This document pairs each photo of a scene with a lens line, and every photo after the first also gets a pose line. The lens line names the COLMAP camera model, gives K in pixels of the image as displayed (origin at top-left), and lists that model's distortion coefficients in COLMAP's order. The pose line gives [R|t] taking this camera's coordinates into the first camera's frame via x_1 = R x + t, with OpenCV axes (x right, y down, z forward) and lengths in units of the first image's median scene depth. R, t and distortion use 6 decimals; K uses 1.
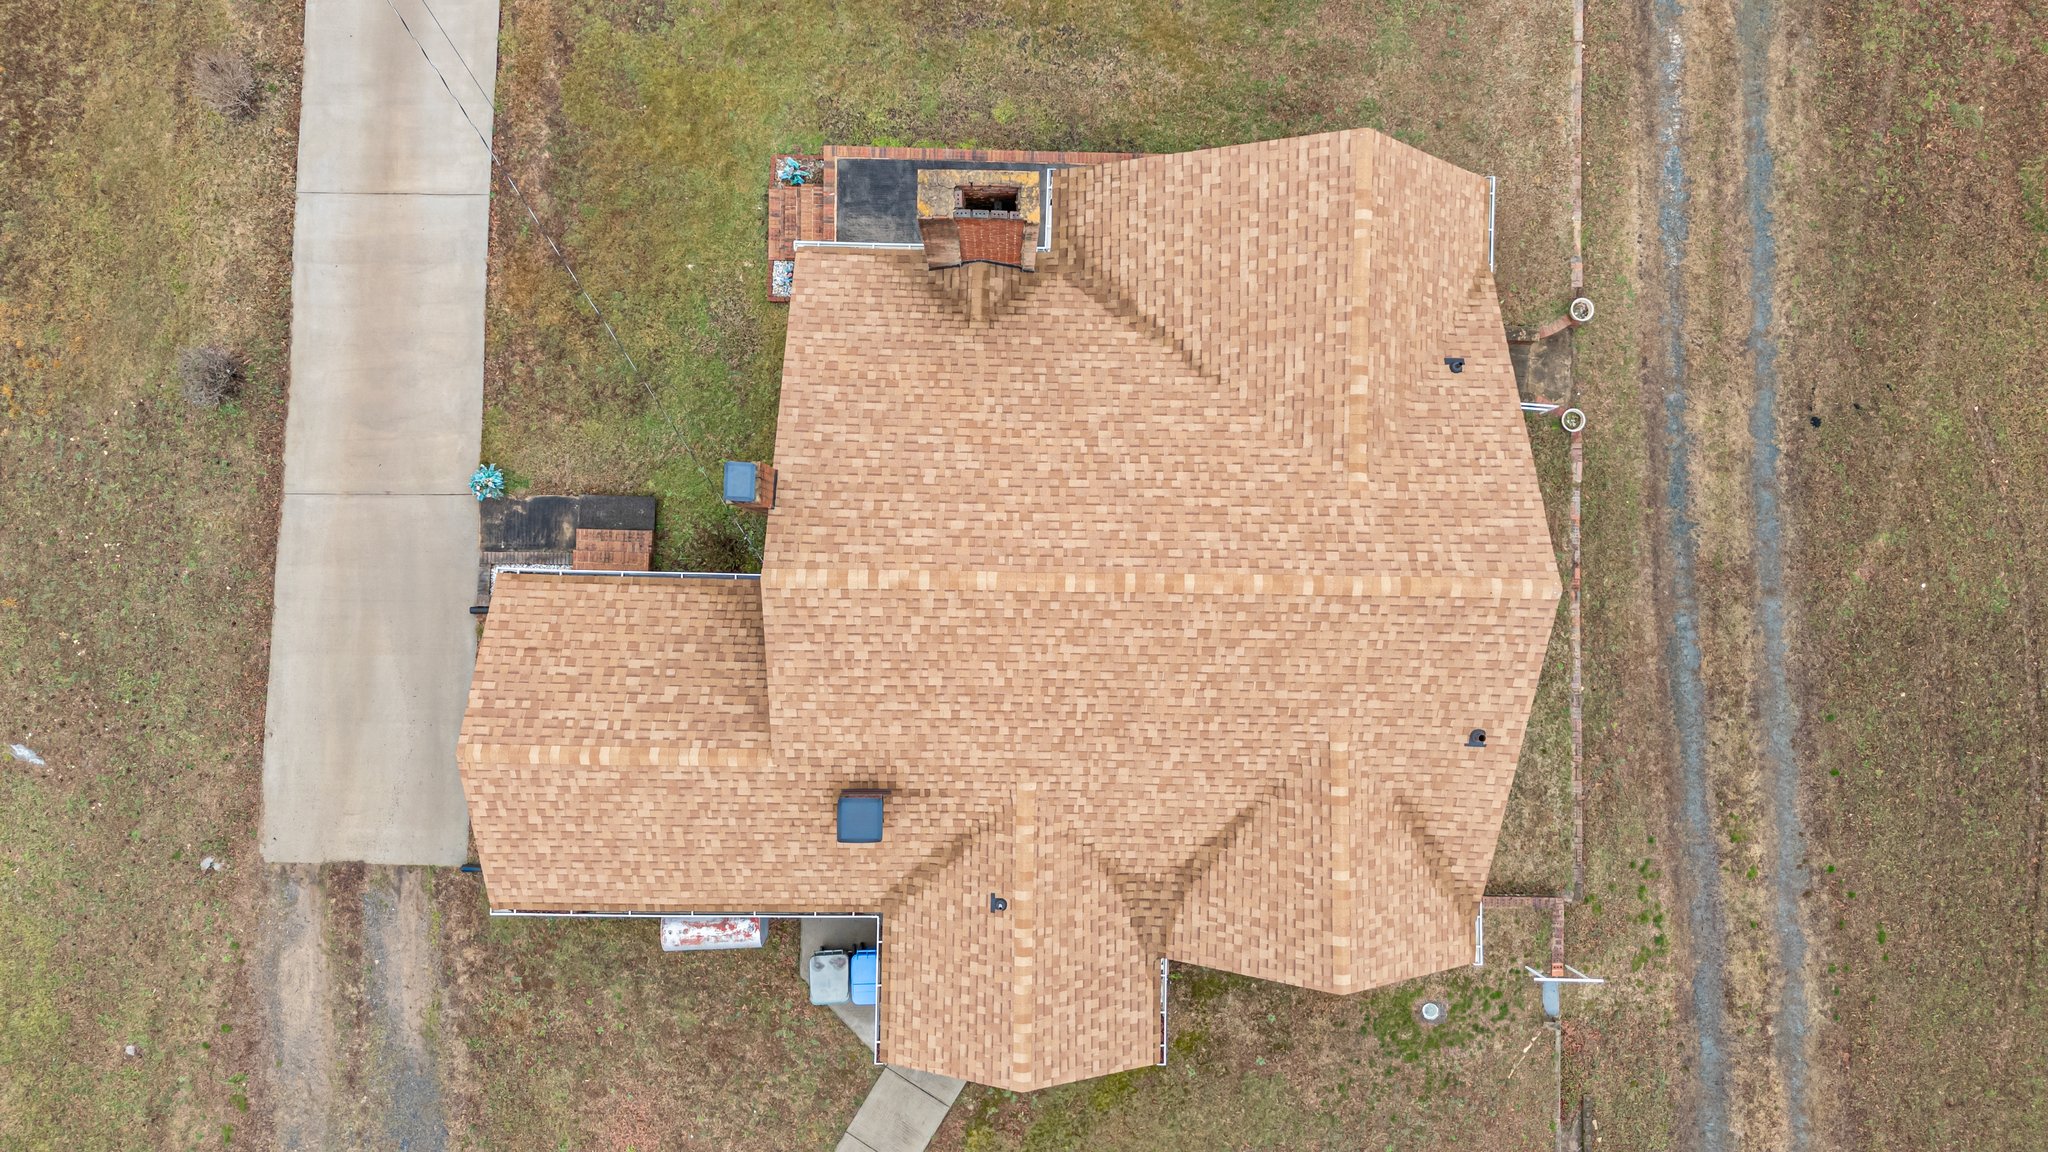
lens RADIAL K [[1490.3, 0, 1014.2], [0, 1490.3, 565.6], [0, 0, 1]] dist [0.097256, -0.094777]
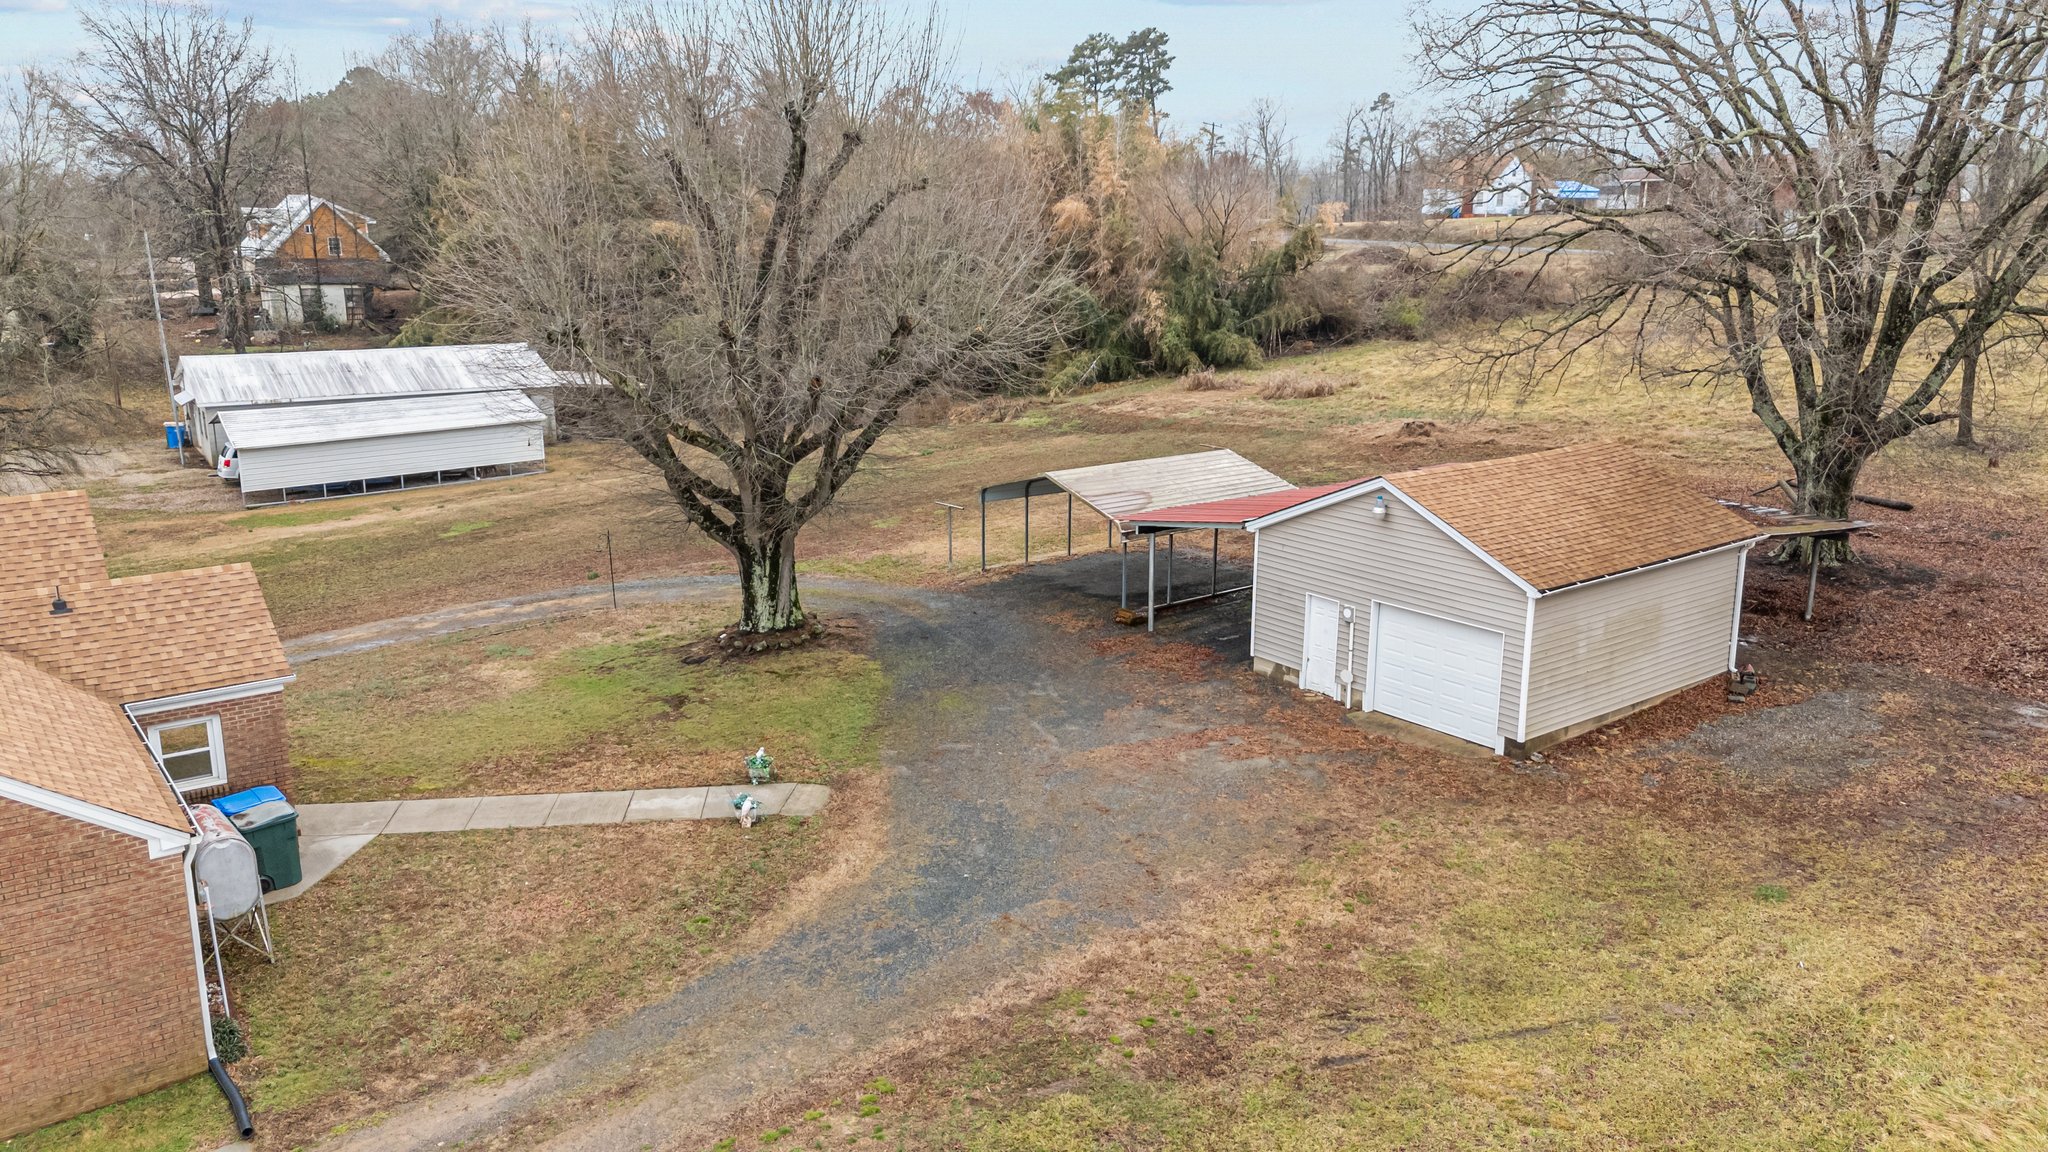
lens RADIAL K [[1490.3, 0, 1014.2], [0, 1490.3, 565.6], [0, 0, 1]] dist [0.097256, -0.094777]
pose [[-0.609987, -0.174145, 0.773039, -1.019659], [0.792404, -0.138244, 0.594125, 0.106321], [0.003404, 0.974968, 0.222320, 0.621804]]
